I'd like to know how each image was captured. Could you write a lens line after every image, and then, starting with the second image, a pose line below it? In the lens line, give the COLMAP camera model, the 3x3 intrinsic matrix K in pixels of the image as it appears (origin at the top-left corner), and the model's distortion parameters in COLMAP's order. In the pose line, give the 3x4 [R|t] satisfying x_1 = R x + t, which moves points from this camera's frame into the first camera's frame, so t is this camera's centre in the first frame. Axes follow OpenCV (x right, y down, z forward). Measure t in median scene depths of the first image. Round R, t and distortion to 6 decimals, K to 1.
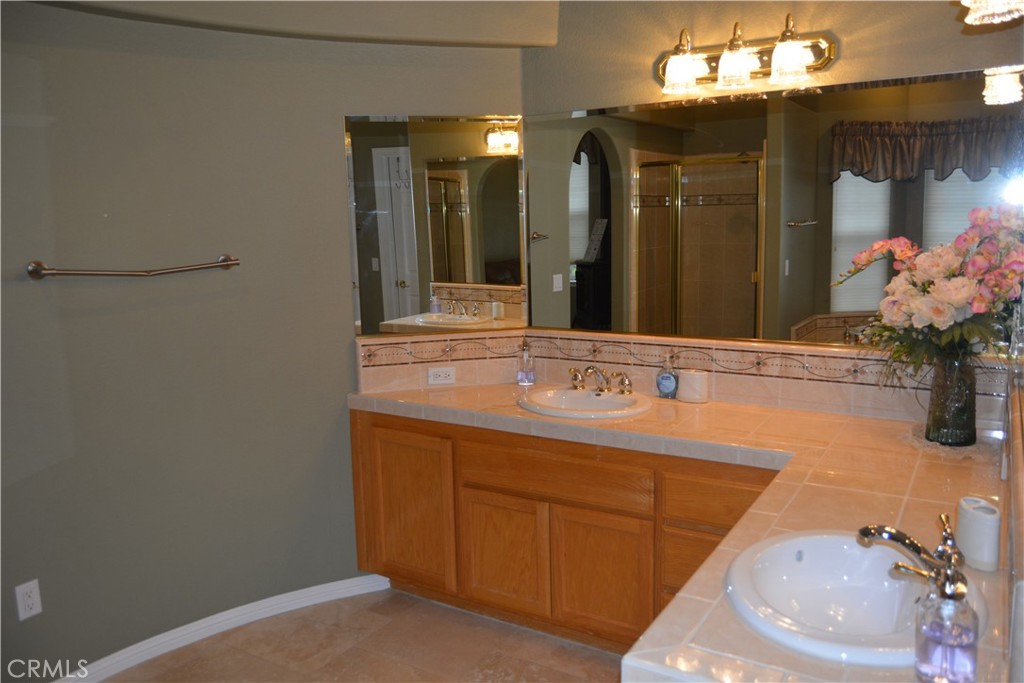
lens RADIAL K [[787.9, 0, 511.9], [0, 787.9, 336.2], [0, 0, 1]] dist [-0.013653, 0.005182]
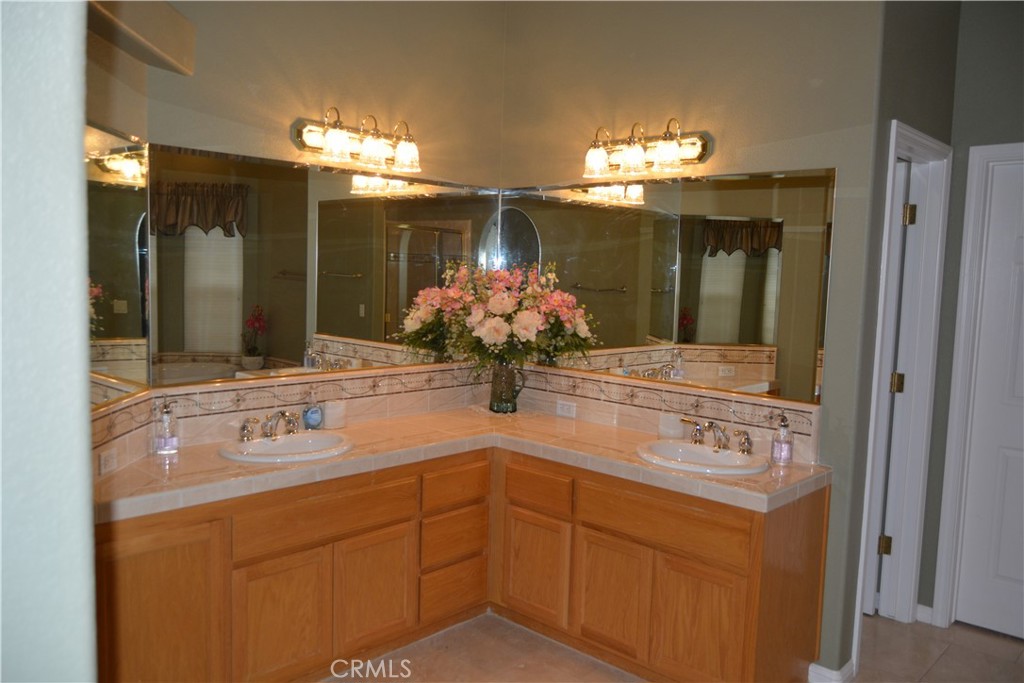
lens RADIAL K [[787.9, 0, 511.9], [0, 787.9, 336.2], [0, 0, 1]] dist [-0.013653, 0.005182]
pose [[0.207380, -0.050747, 0.976943, -0.843271], [0.114121, 0.993090, 0.027361, -0.052268], [-0.971581, 0.105816, 0.211738, 0.507560]]
